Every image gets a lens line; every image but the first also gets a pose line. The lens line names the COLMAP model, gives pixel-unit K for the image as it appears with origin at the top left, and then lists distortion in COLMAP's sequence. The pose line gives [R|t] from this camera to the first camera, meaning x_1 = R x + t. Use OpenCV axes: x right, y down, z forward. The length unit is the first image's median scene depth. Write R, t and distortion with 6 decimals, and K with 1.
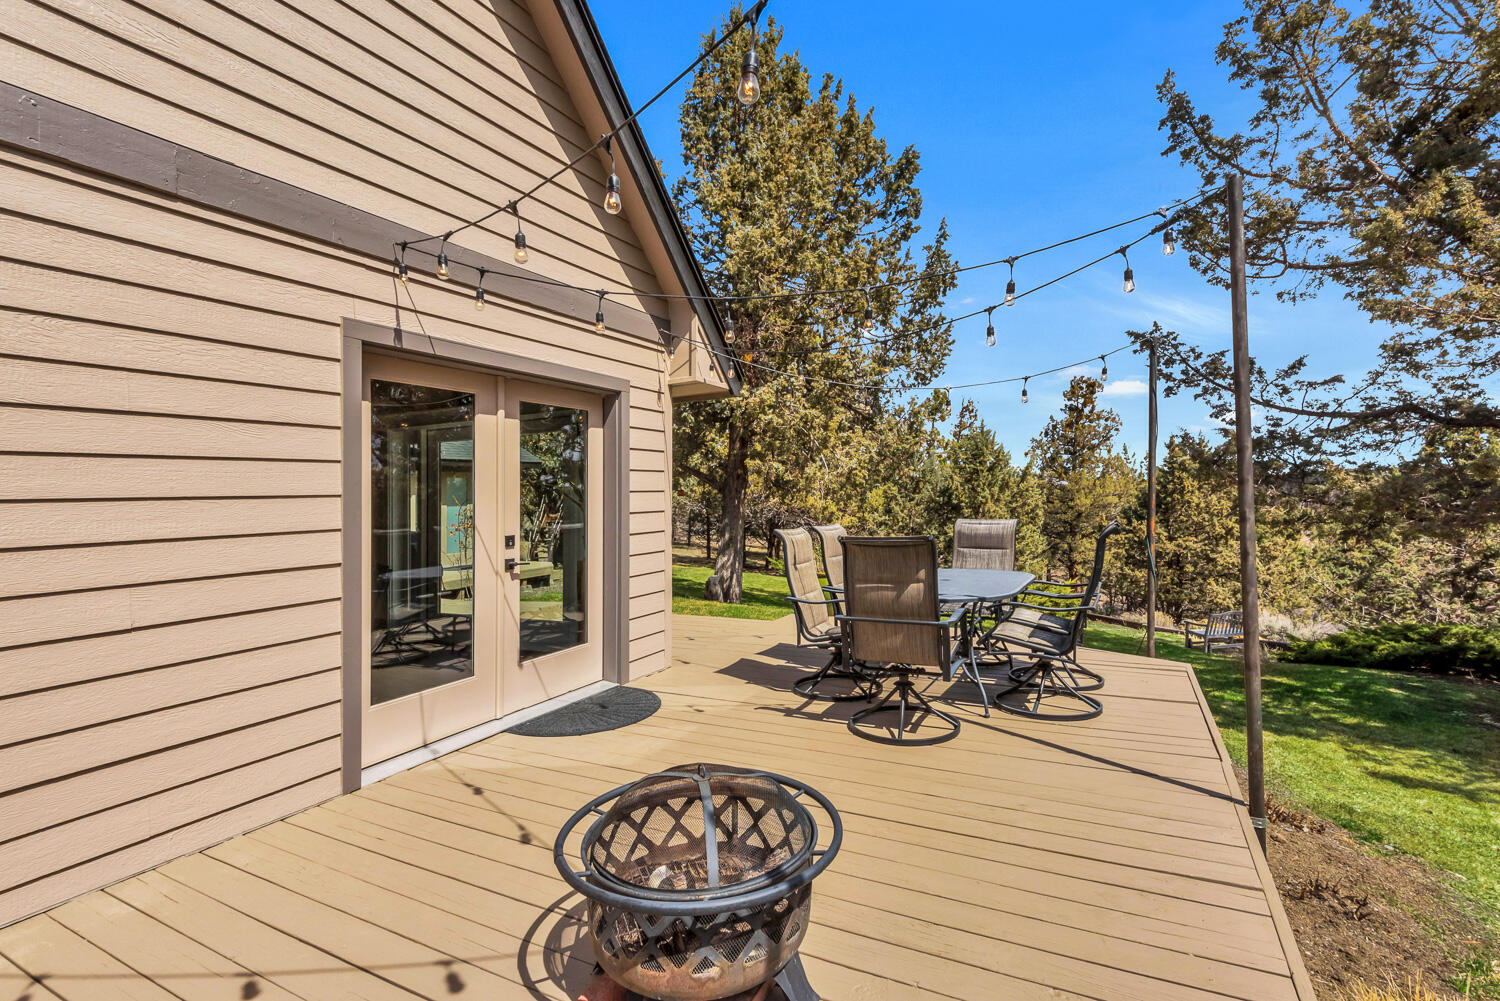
lens RADIAL K [[722.0, 0, 750.0], [0, 722.0, 500.5], [0, 0, 1]] dist [-0.000436, -0.000086]
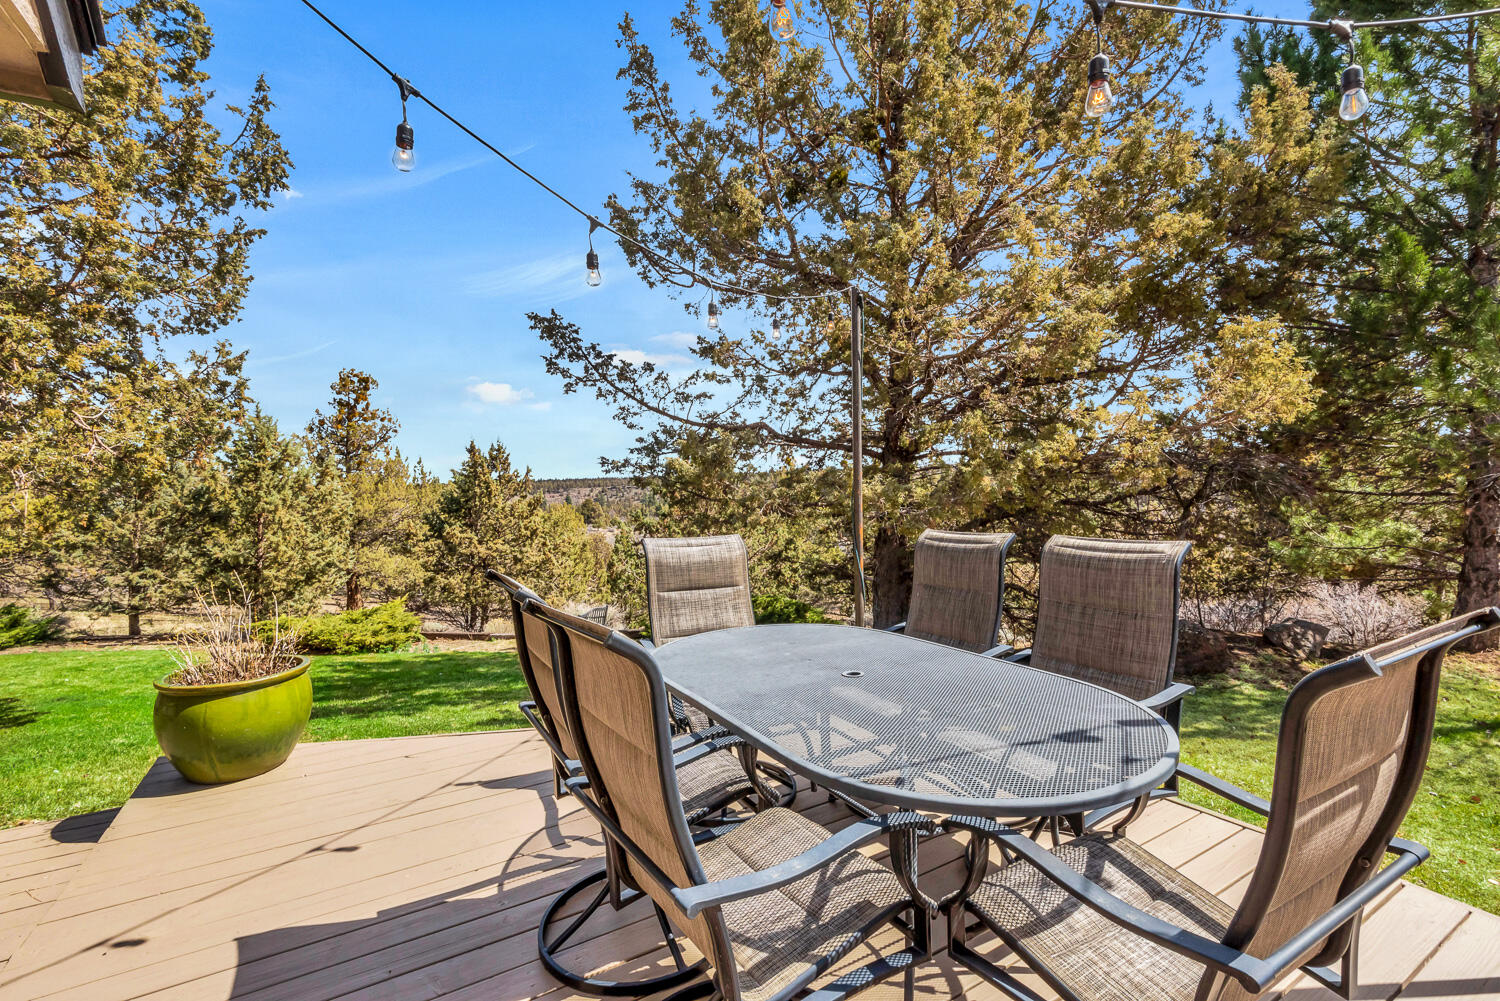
lens RADIAL K [[682.4, 0, 749.6], [0, 682.4, 524.5], [0, 0, 1]] dist [0.020374, -0.000072]
pose [[0.522358, -0.038080, 0.851876, -0.034216], [0.014551, 0.999255, 0.035745, -0.000695], [-0.852602, -0.006276, 0.522523, 0.179365]]
